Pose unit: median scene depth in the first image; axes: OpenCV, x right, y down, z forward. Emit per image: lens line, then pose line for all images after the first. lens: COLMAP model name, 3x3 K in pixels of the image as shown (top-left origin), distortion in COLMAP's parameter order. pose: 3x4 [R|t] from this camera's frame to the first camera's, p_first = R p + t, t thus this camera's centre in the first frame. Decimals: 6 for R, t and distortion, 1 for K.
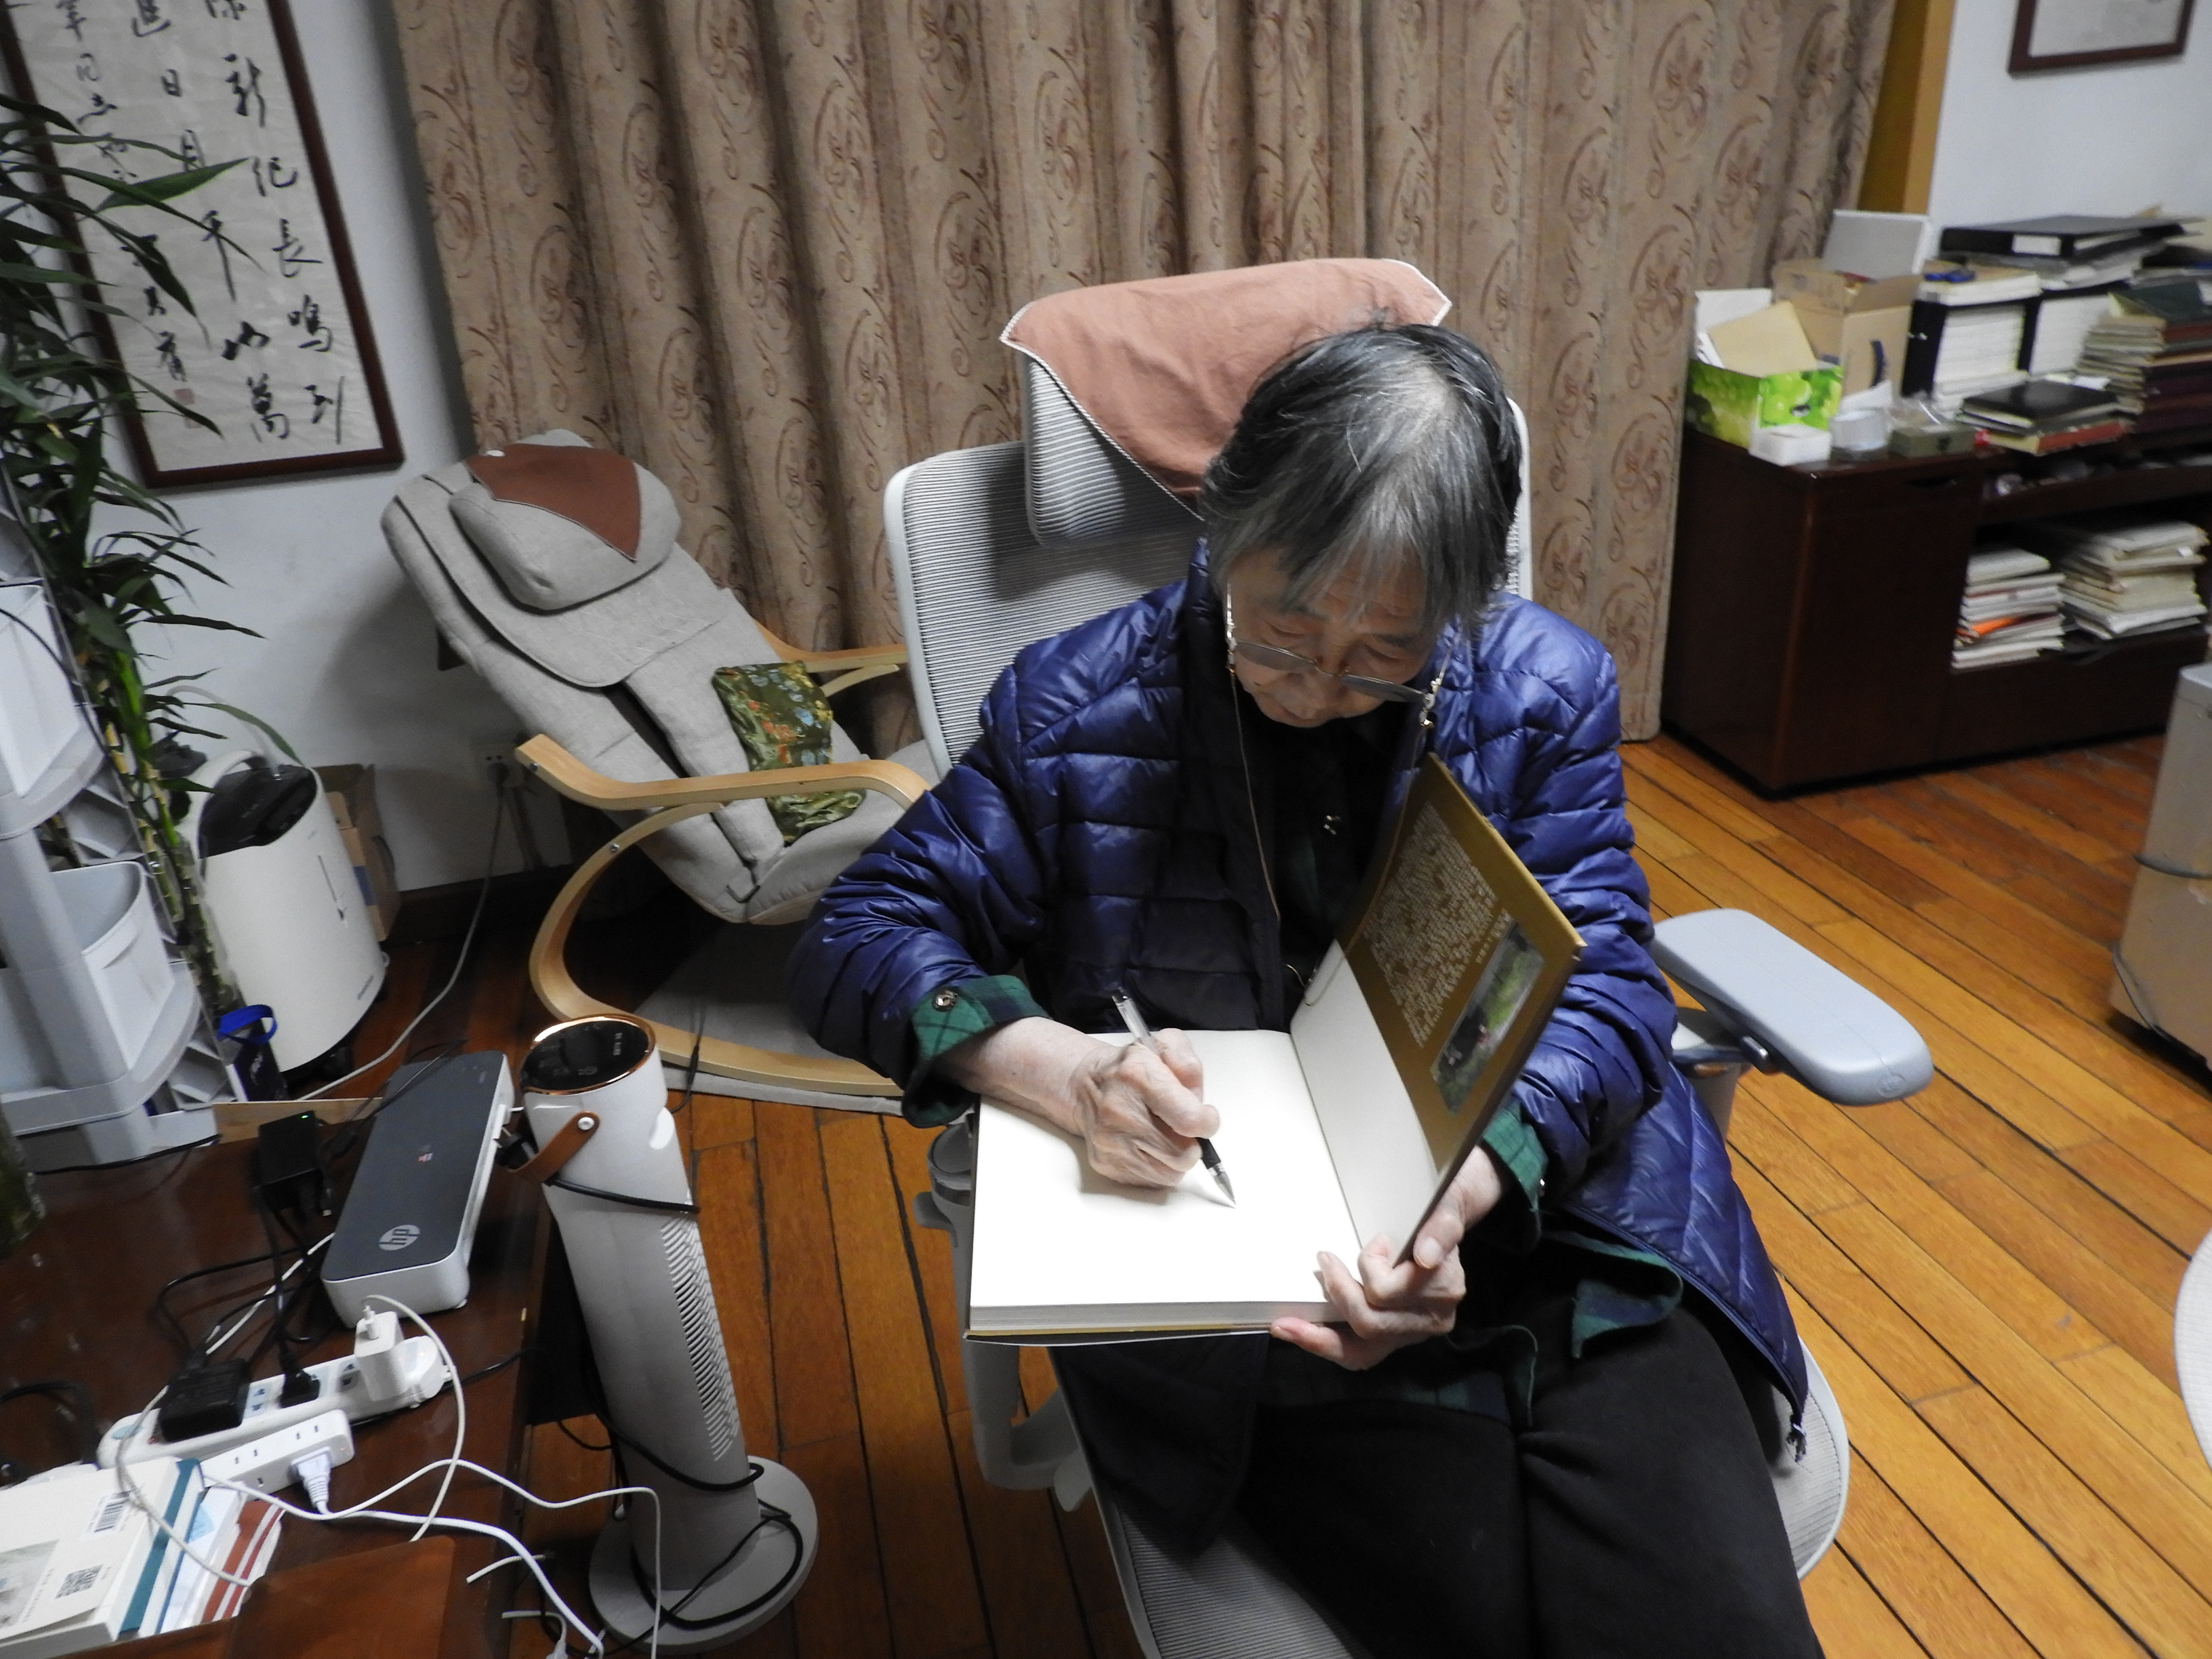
lens RADIAL K [[1550.6, 0, 1115.6], [0, 1550.6, 830.3], [0, 0, 1]] dist [-0.002147, 0.001910]
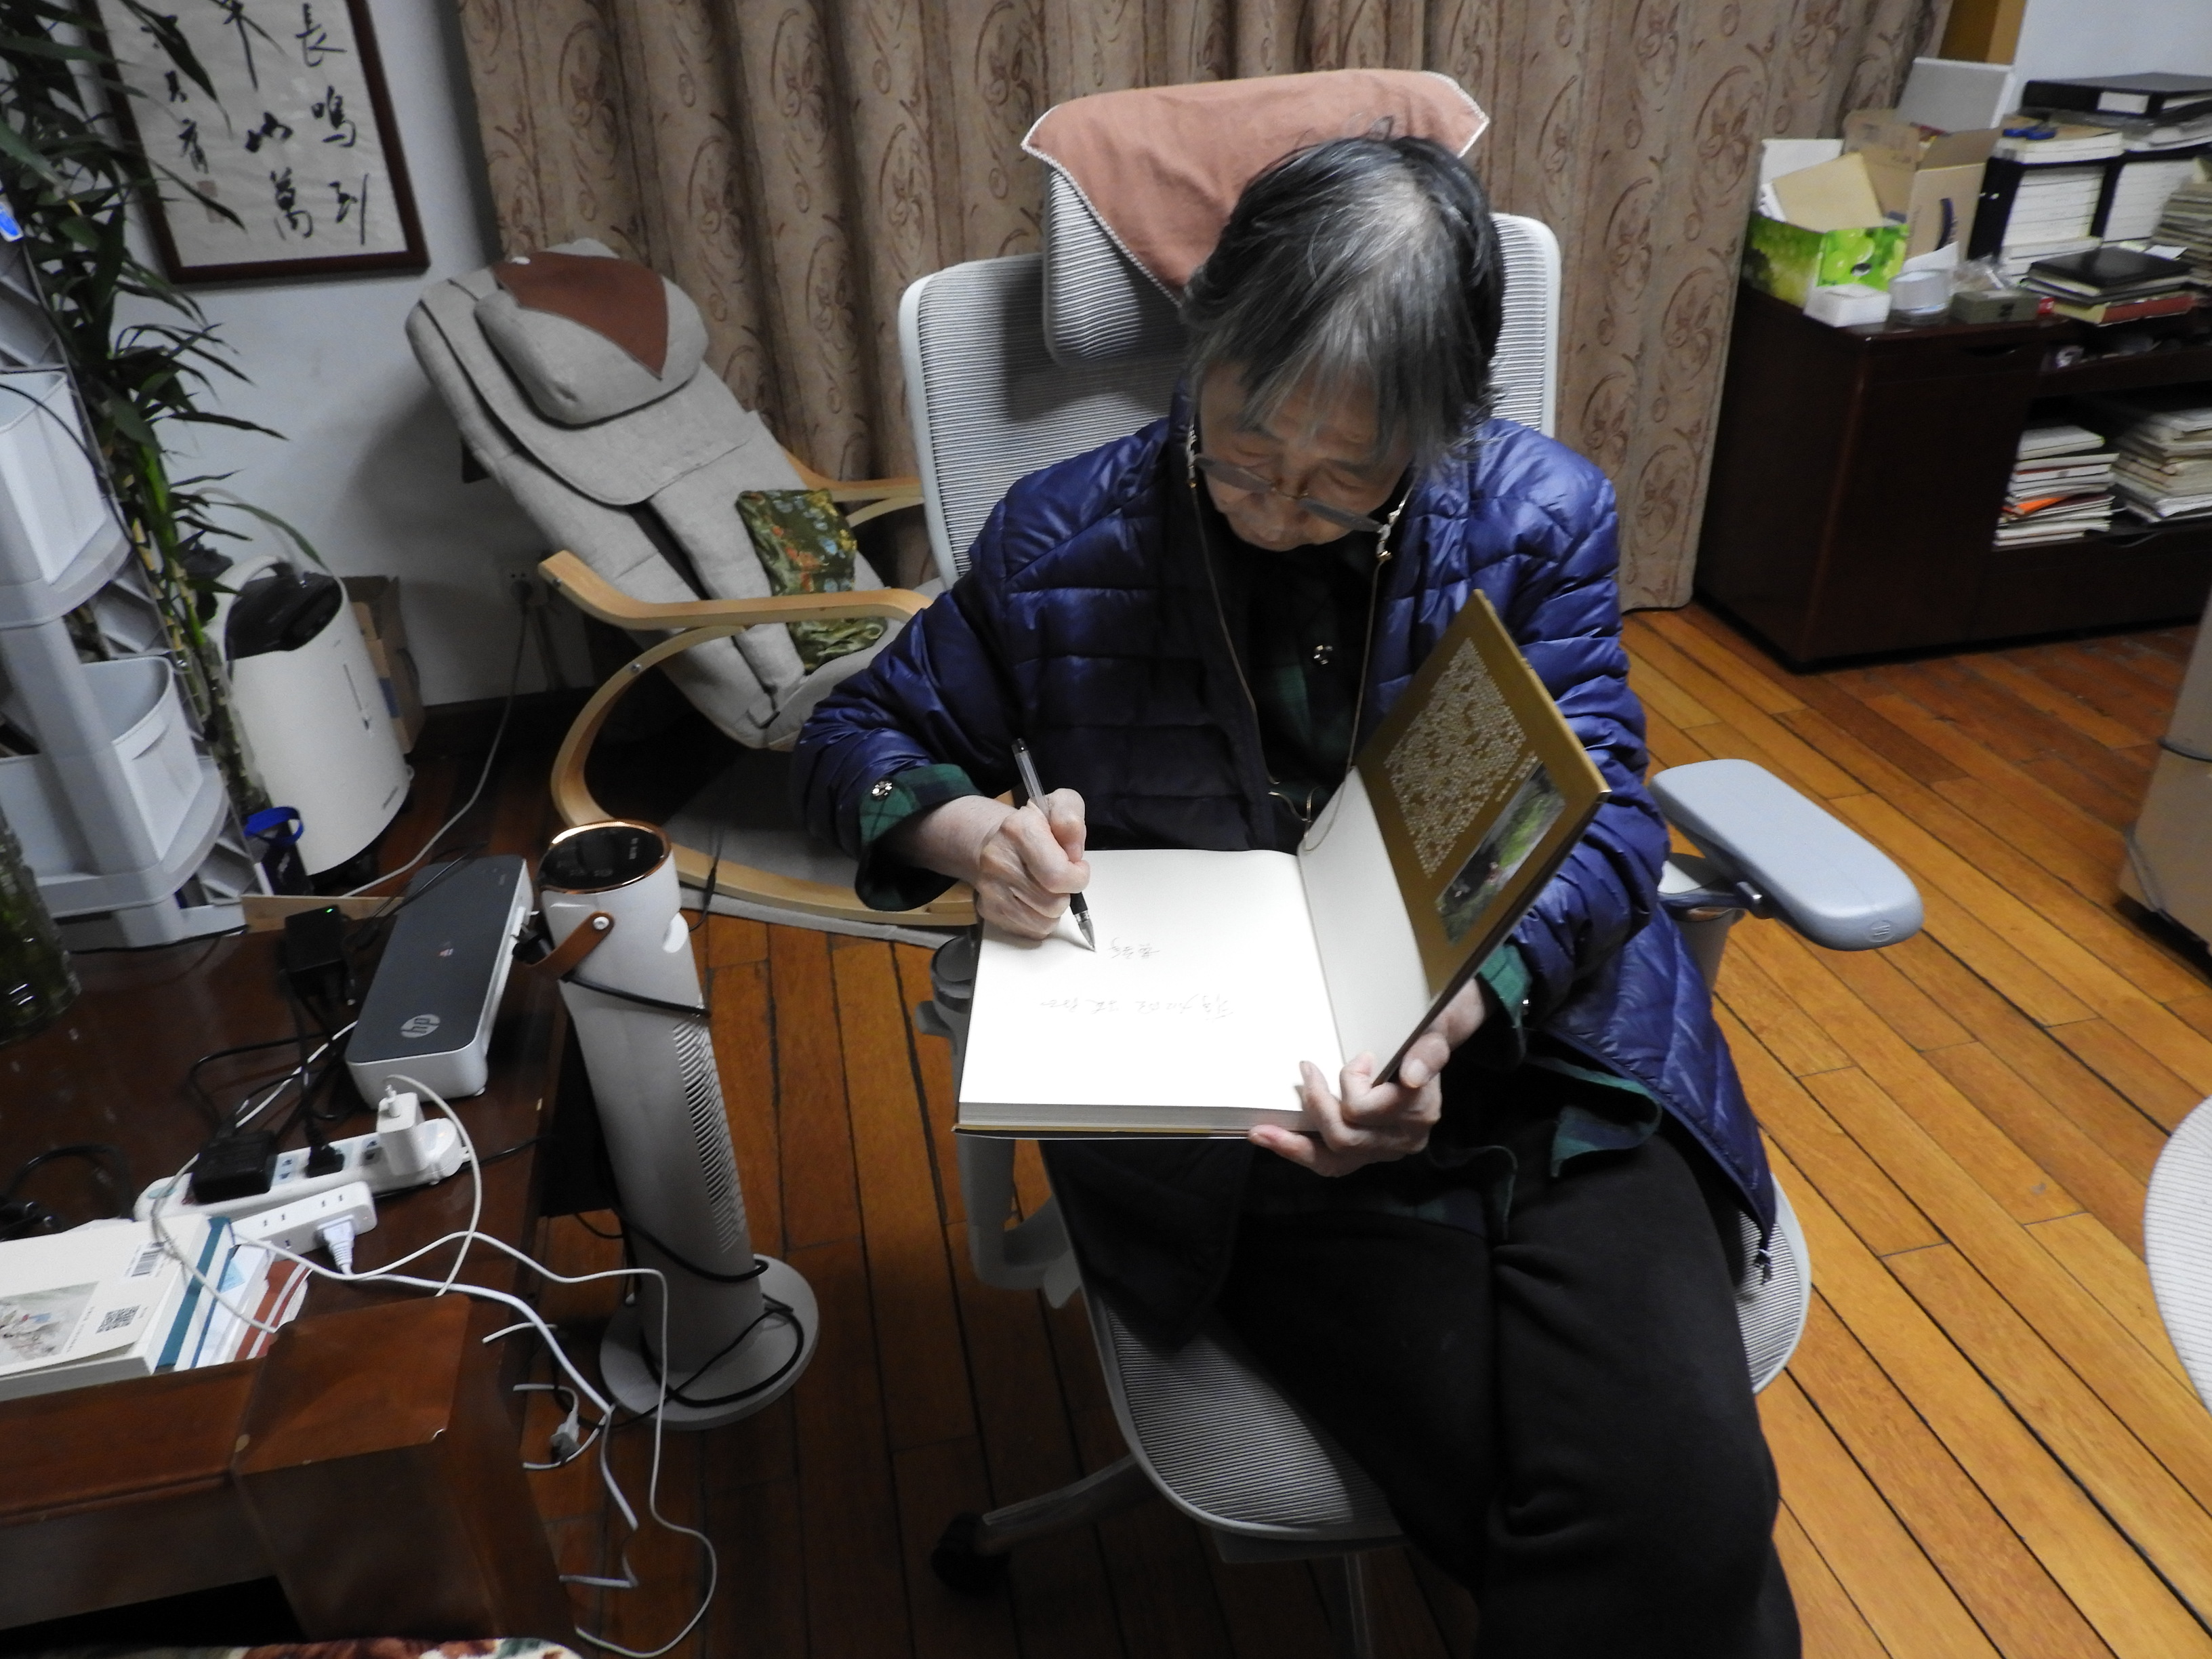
lens RADIAL K [[1551.1, 0, 1116.7], [0, 1551.1, 830.9], [0, 0, 1]] dist [-0.002163, -0.000464]
pose [[0.998983, 0.043469, -0.011949, 0.004314], [-0.042198, 0.994917, 0.091432, 0.010782], [0.015863, -0.090835, 0.995740, -0.004969]]
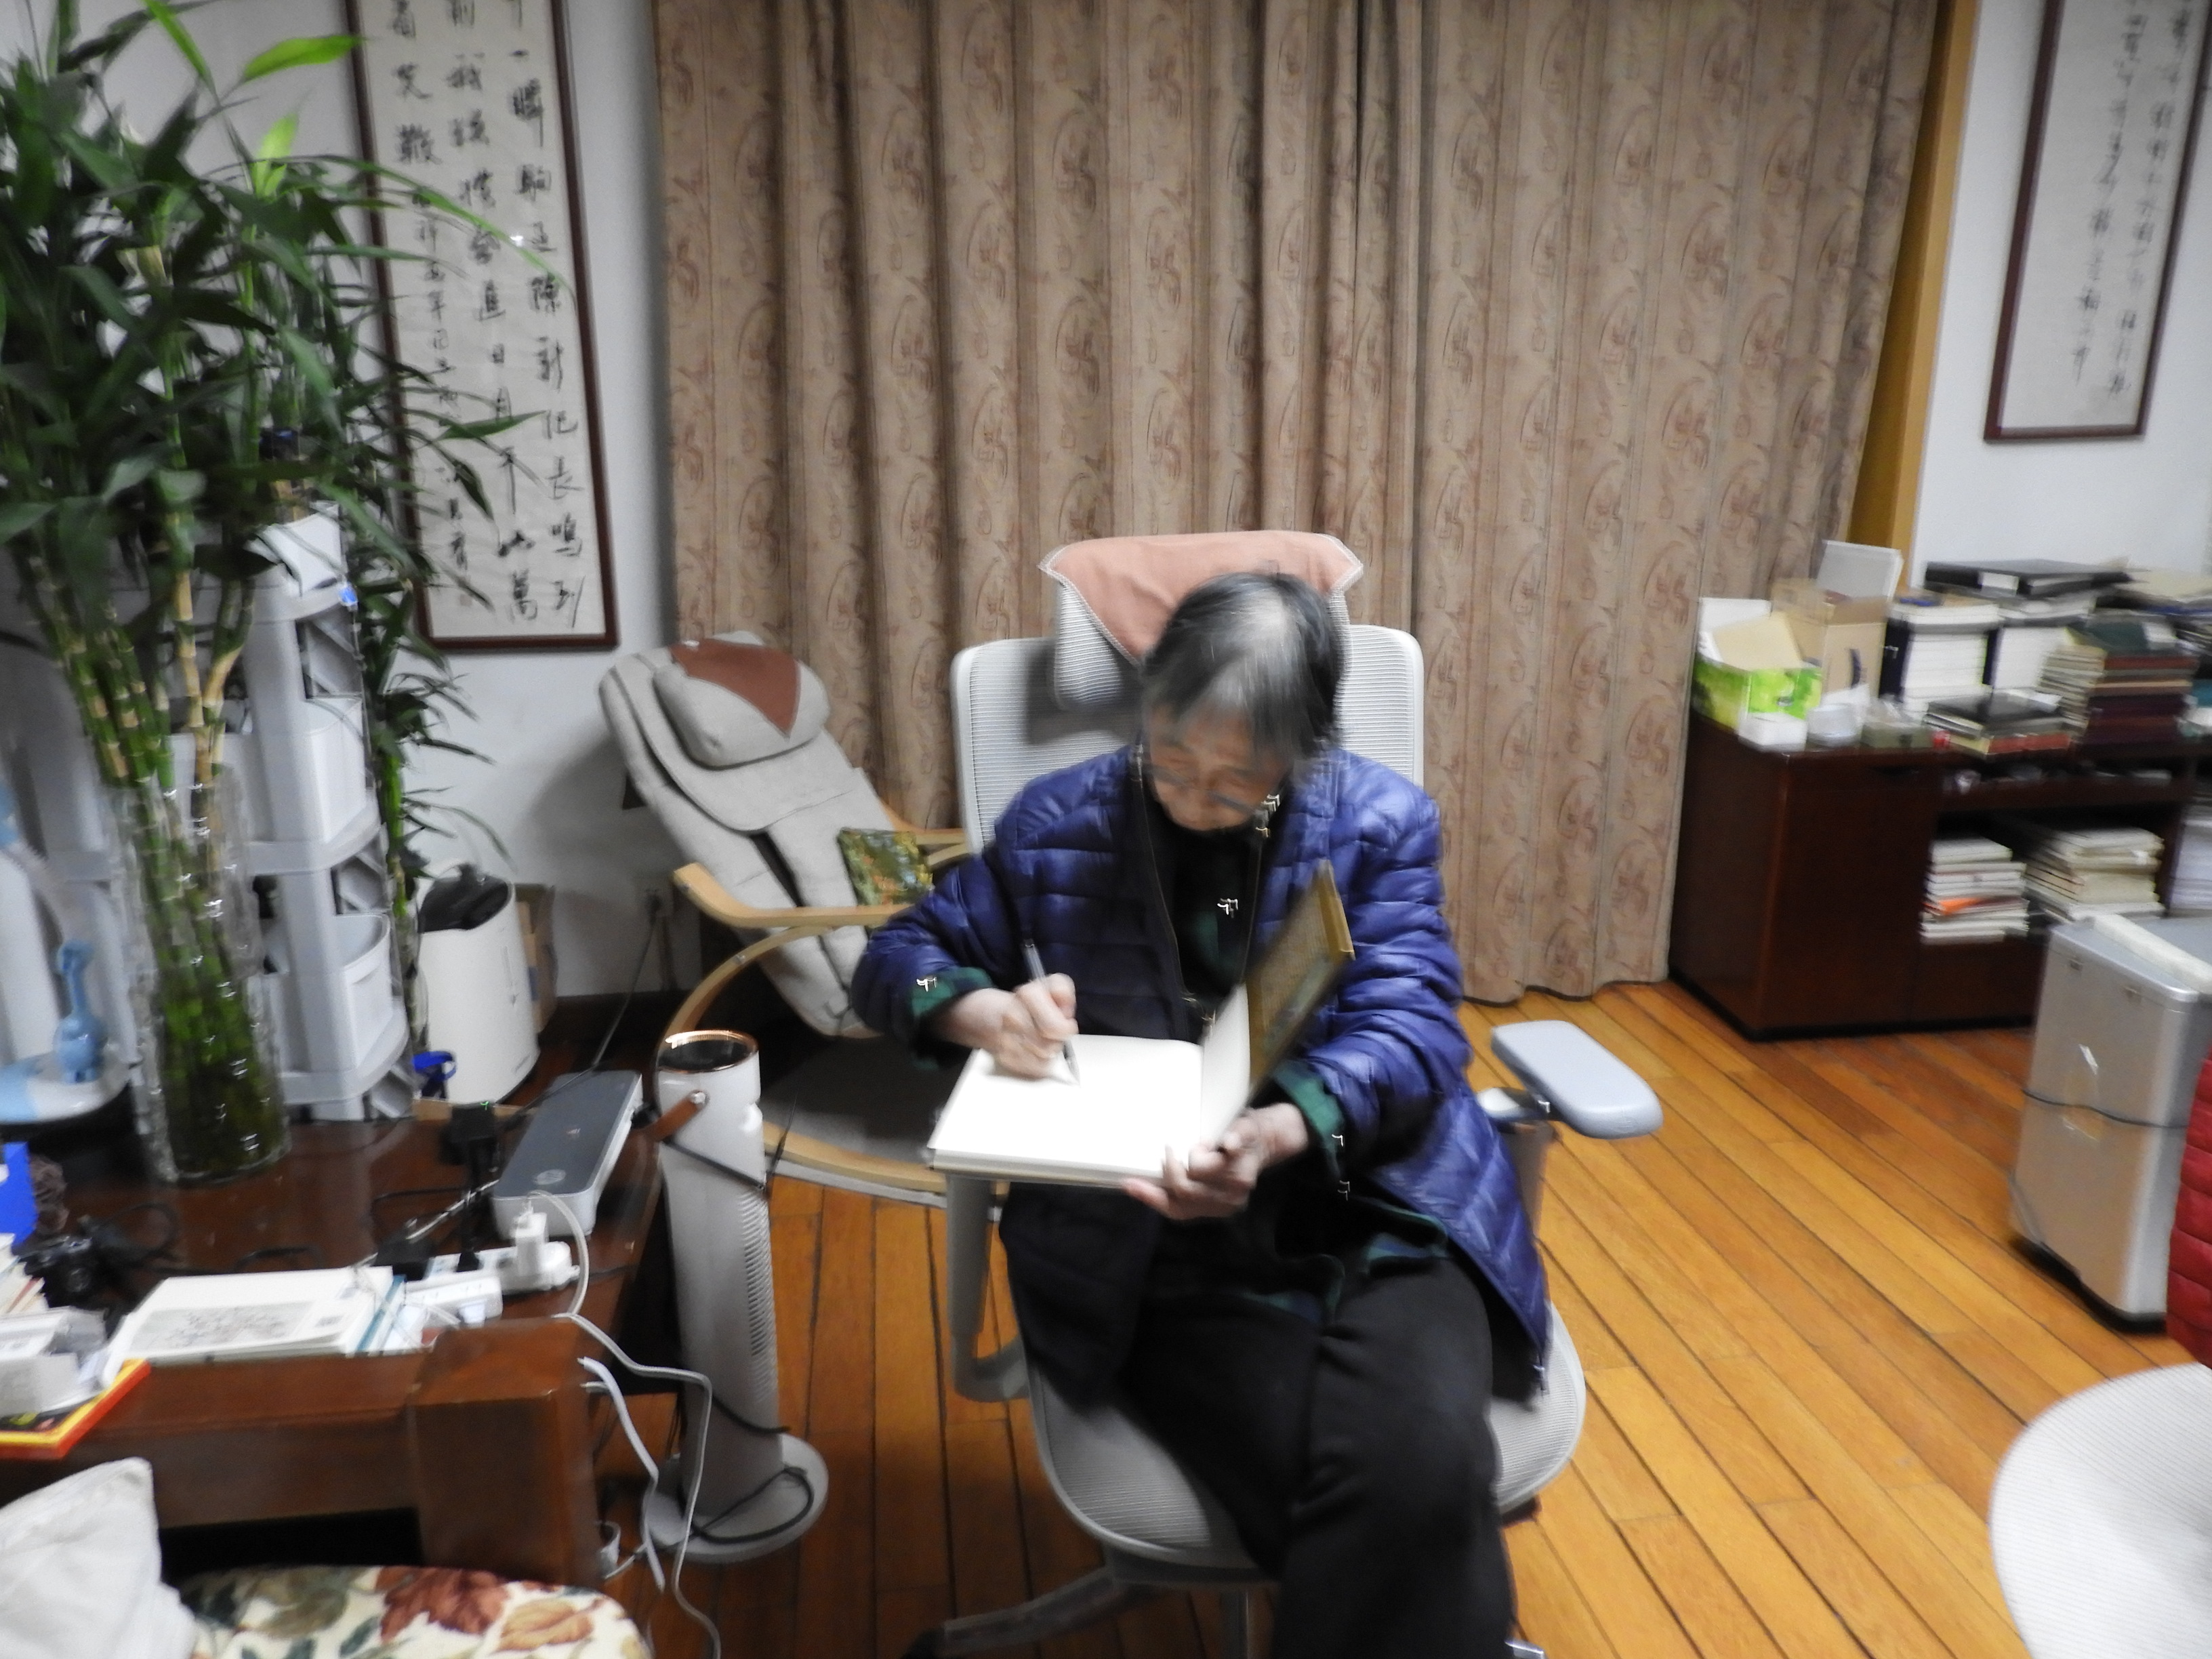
lens RADIAL K [[1551.1, 0, 1116.7], [0, 1551.1, 830.9], [0, 0, 1]] dist [-0.002163, -0.000464]
pose [[0.992403, 0.089622, -0.084286, 0.061358], [-0.102493, 0.981213, -0.163448, 0.075814], [0.068054, 0.170845, 0.982945, -0.186730]]
